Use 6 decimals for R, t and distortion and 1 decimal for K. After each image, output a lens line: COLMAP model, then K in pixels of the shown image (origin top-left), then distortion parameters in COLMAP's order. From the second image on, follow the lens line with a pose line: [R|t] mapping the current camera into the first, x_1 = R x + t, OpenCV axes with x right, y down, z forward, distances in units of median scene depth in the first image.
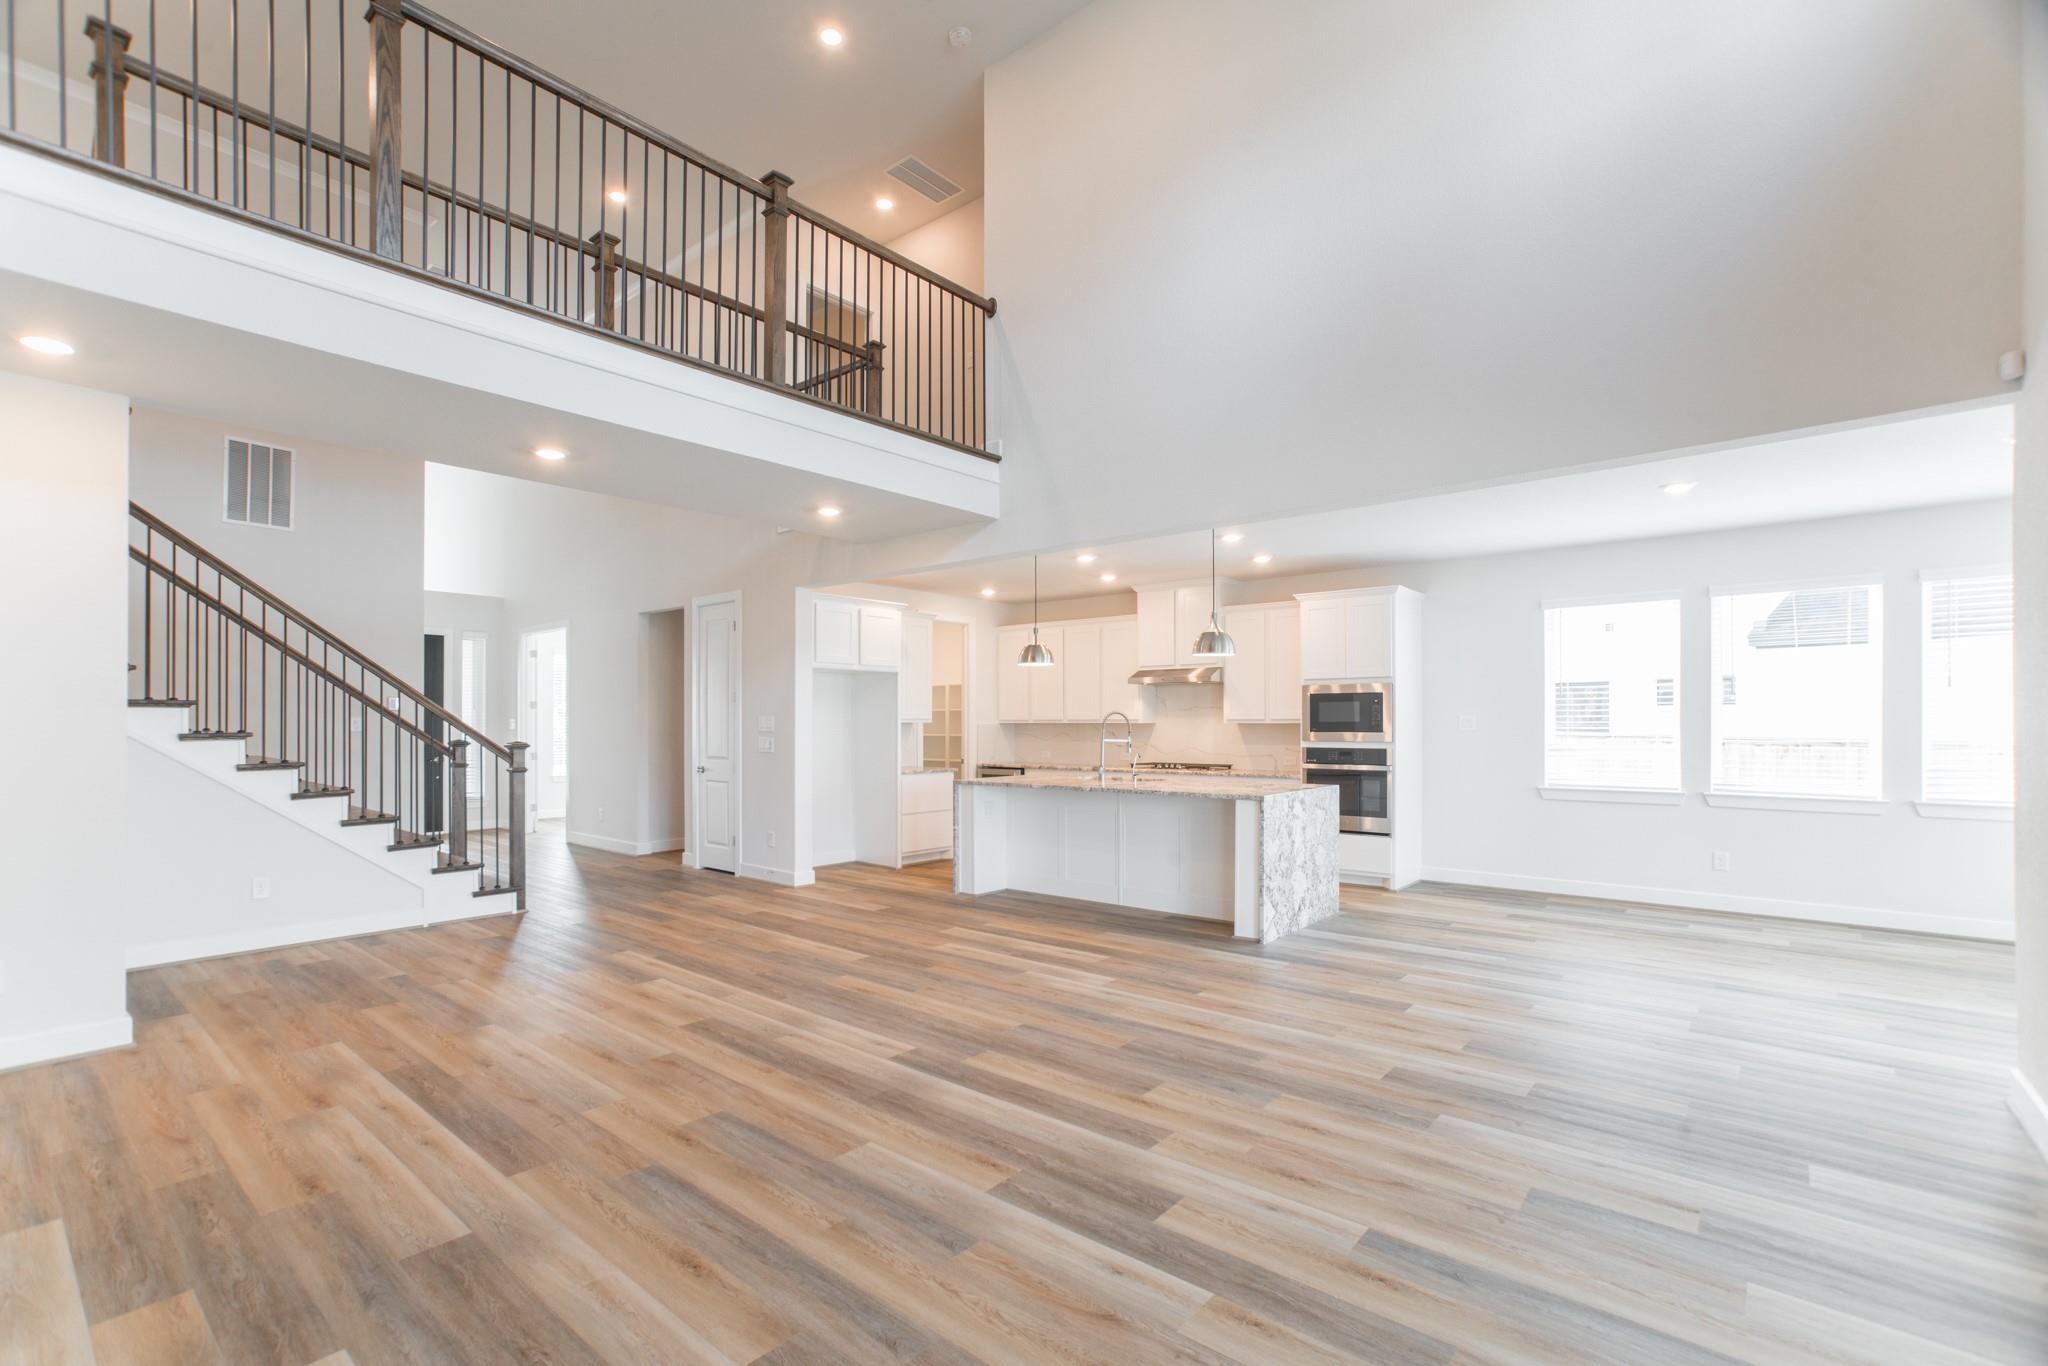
lens RADIAL K [[961.4, 0, 1017.7], [0, 961.4, 715.9], [0, 0, 1]] dist [-0.029765, 0.014686]
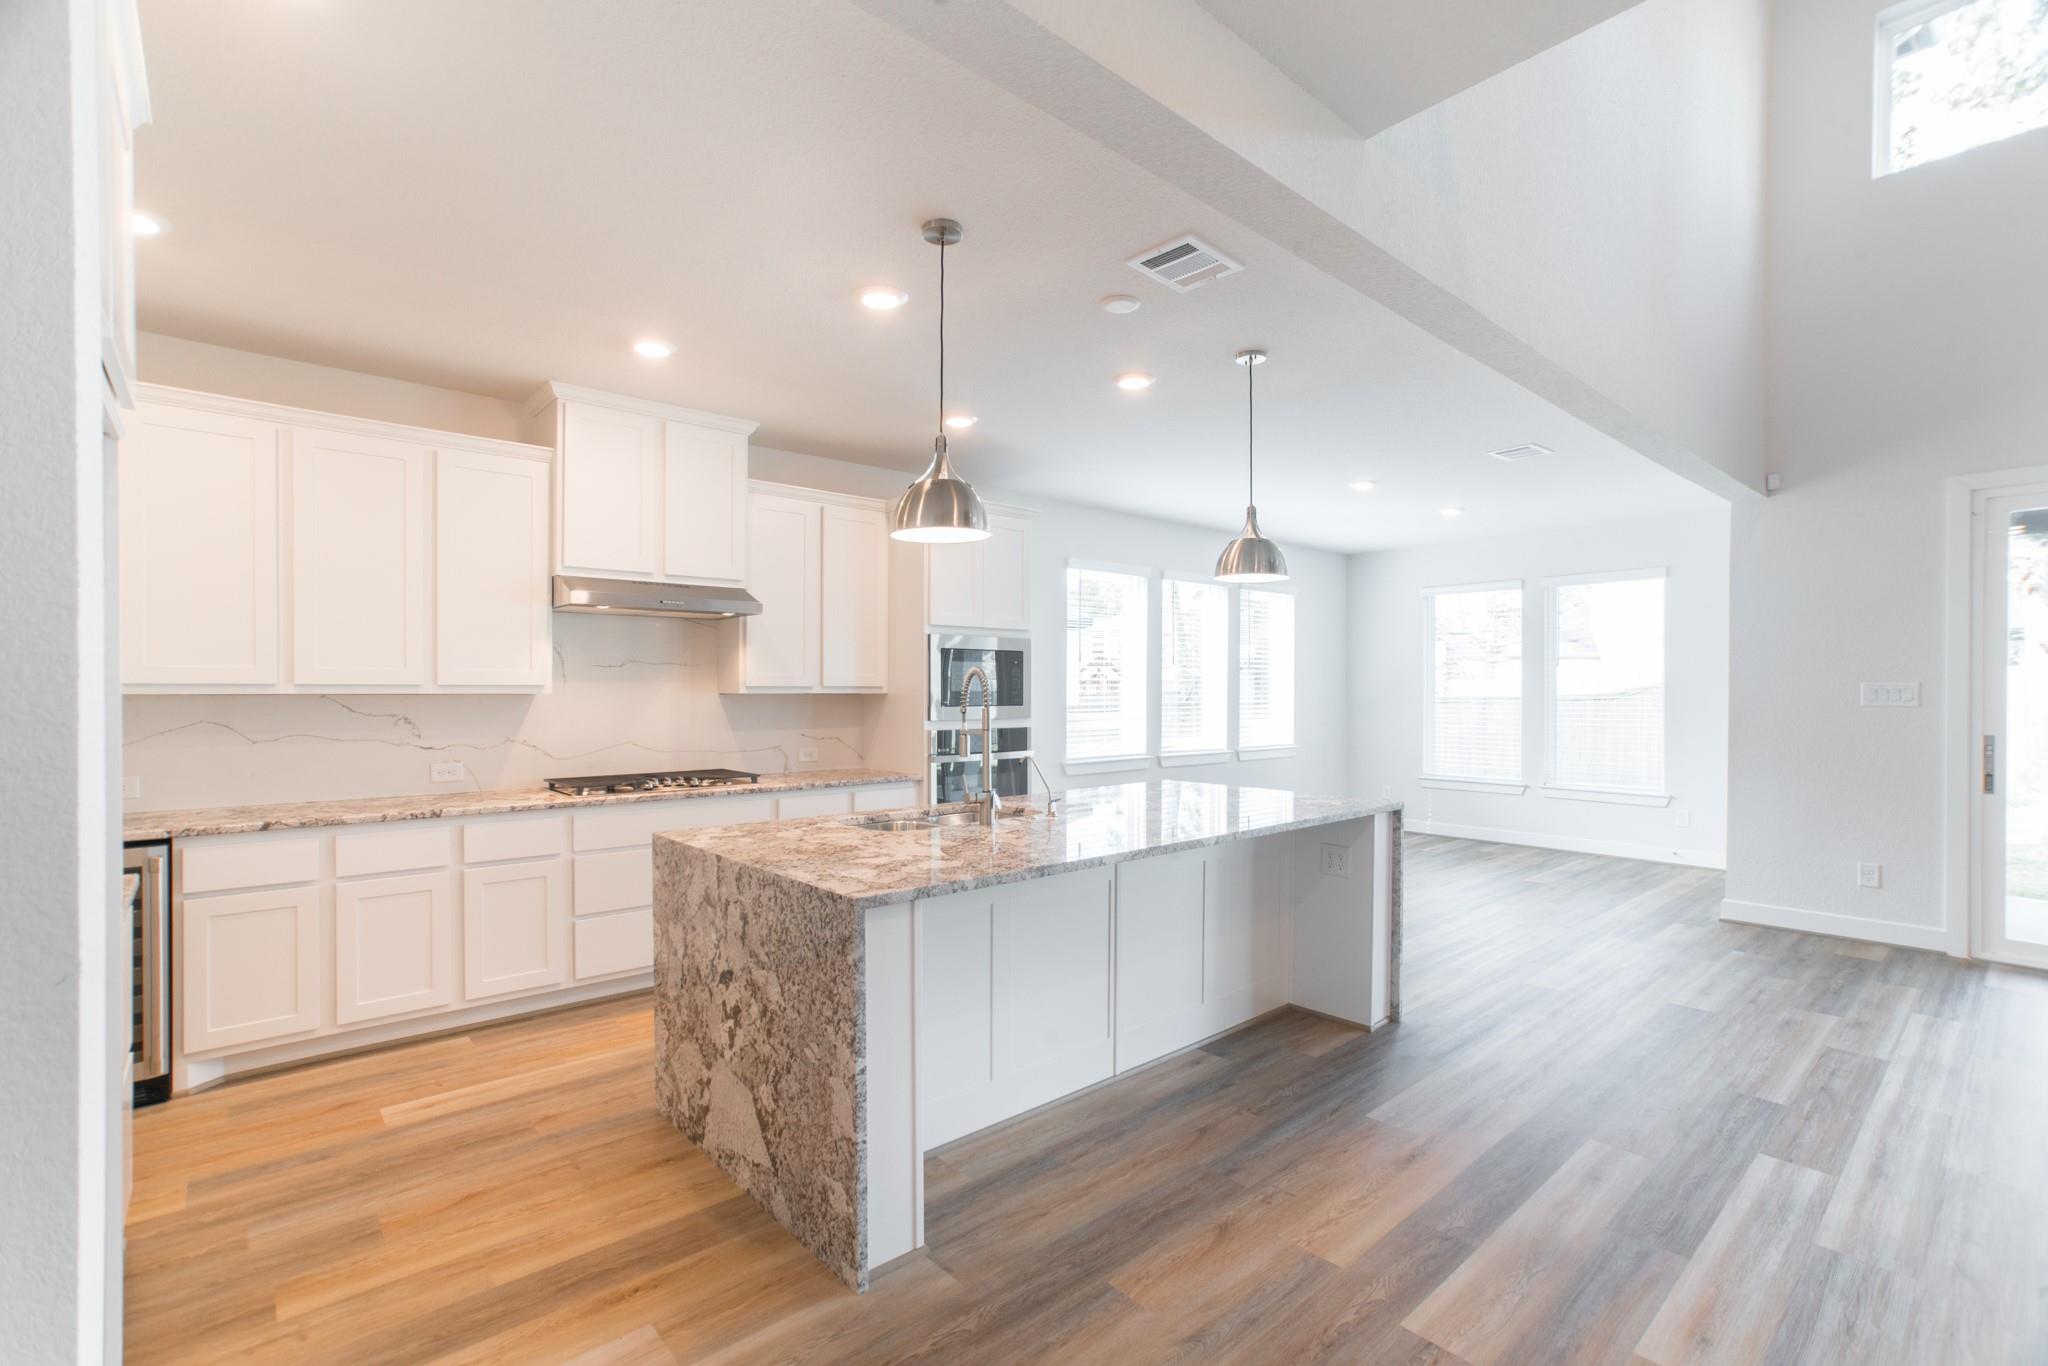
lens RADIAL K [[918.4, 0, 1000.6], [0, 918.4, 688.3], [0, 0, 1]] dist [-0.031206, 0.016988]
pose [[0.153464, 0.006129, 0.988135, -0.501404], [-0.010053, 0.999939, -0.004641, 0.011870], [-0.988103, -0.009221, 0.153516, 1.409885]]
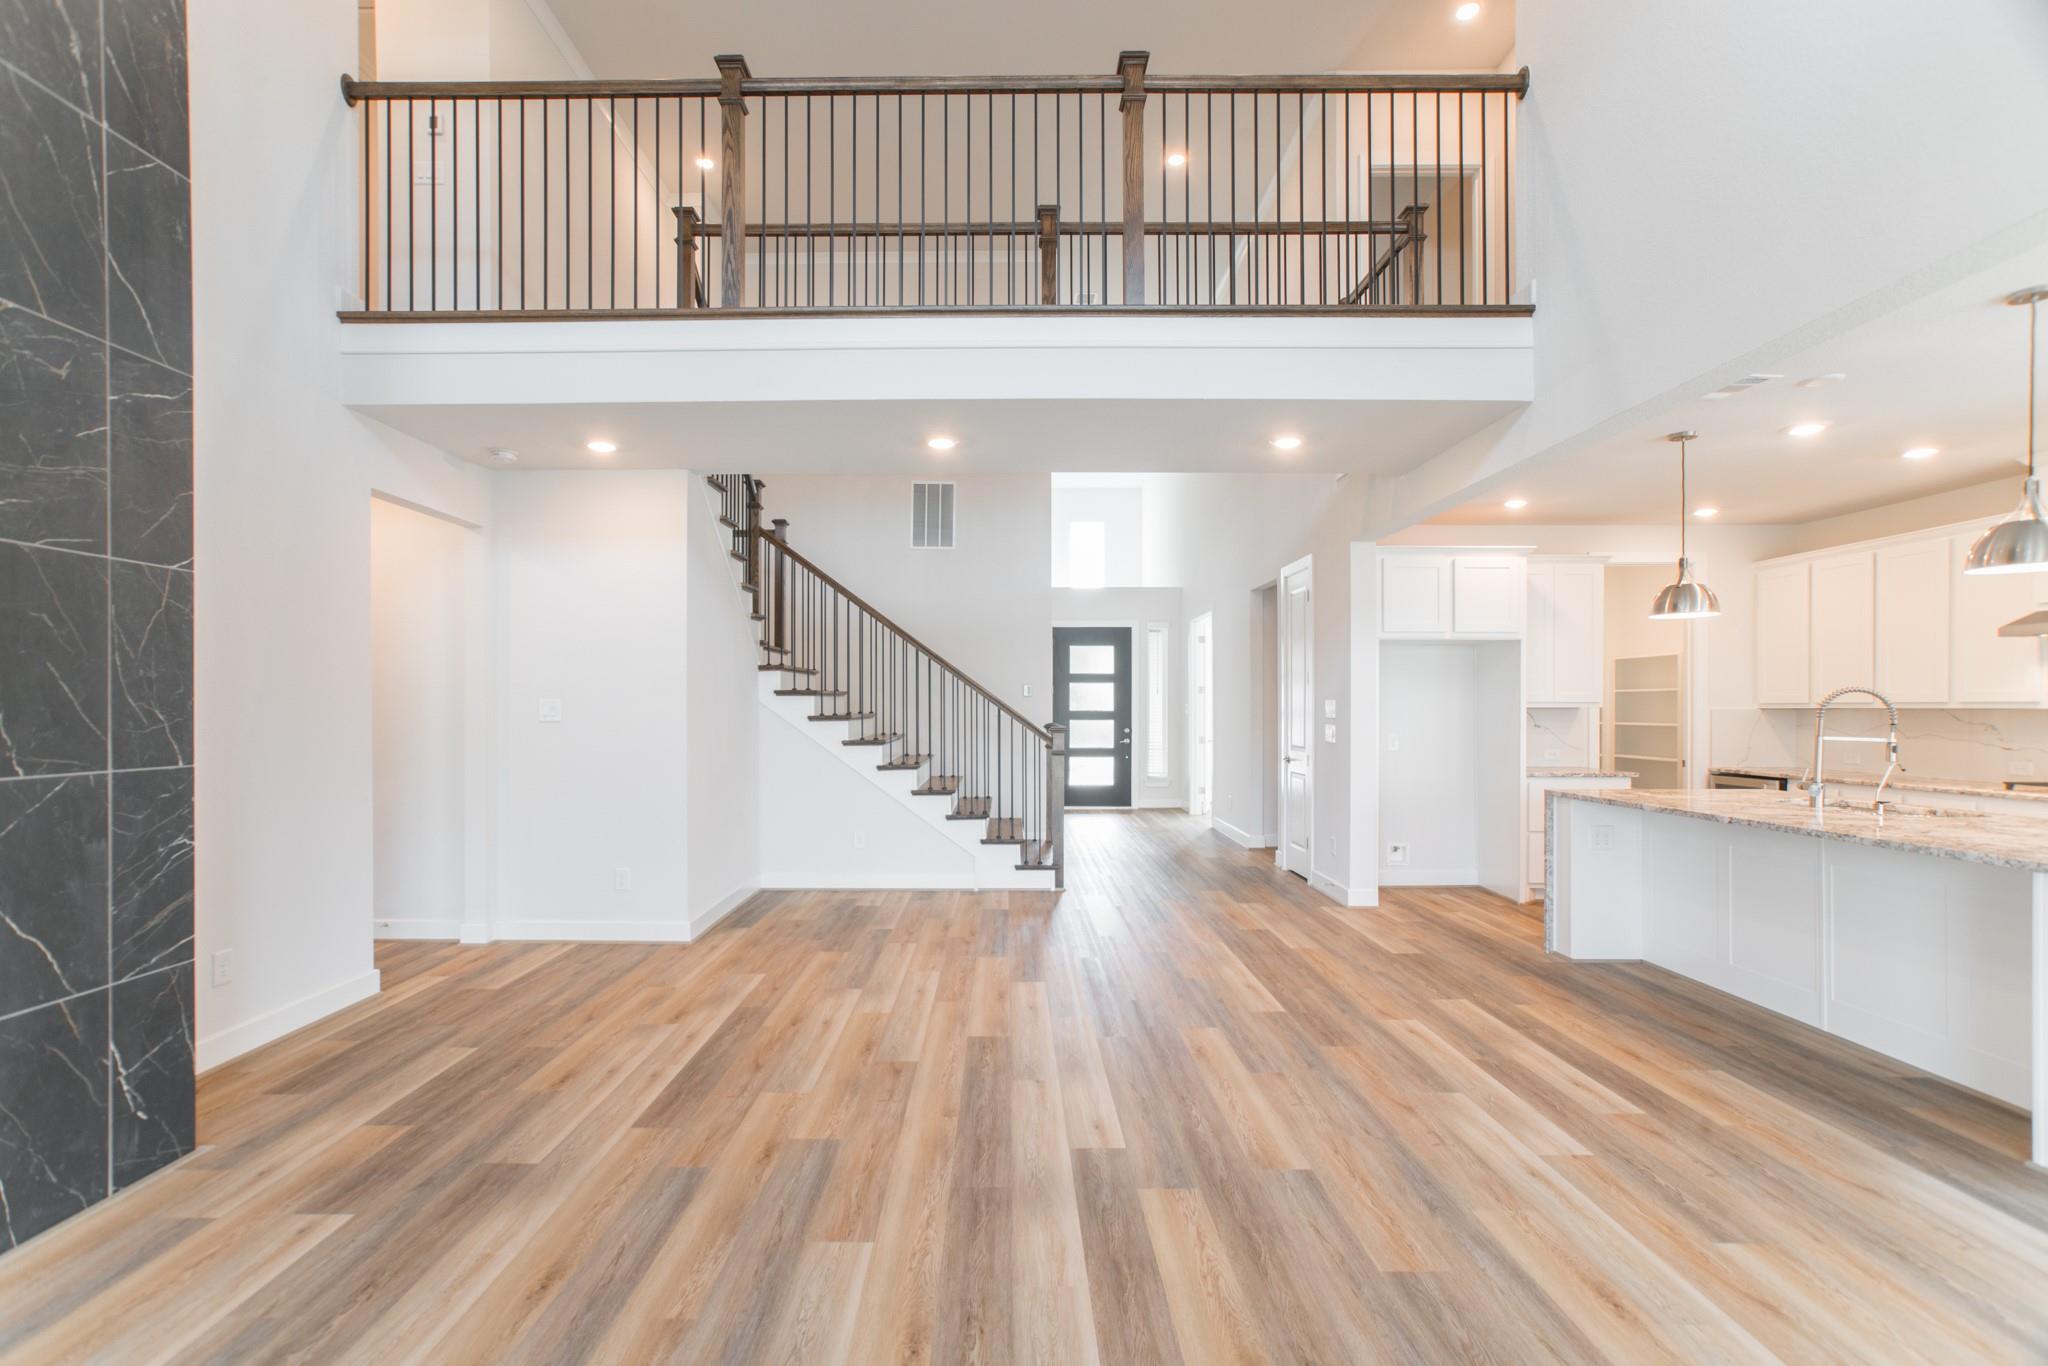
lens RADIAL K [[961.4, 0, 963.1], [0, 961.4, 713.4], [0, 0, 1]] dist [-0.029765, 0.014686]
pose [[0.622760, 0.005544, -0.782393, 0.323587], [0.006474, 0.999904, 0.012239, -0.000009], [0.782386, -0.012687, 0.622664, 0.366605]]
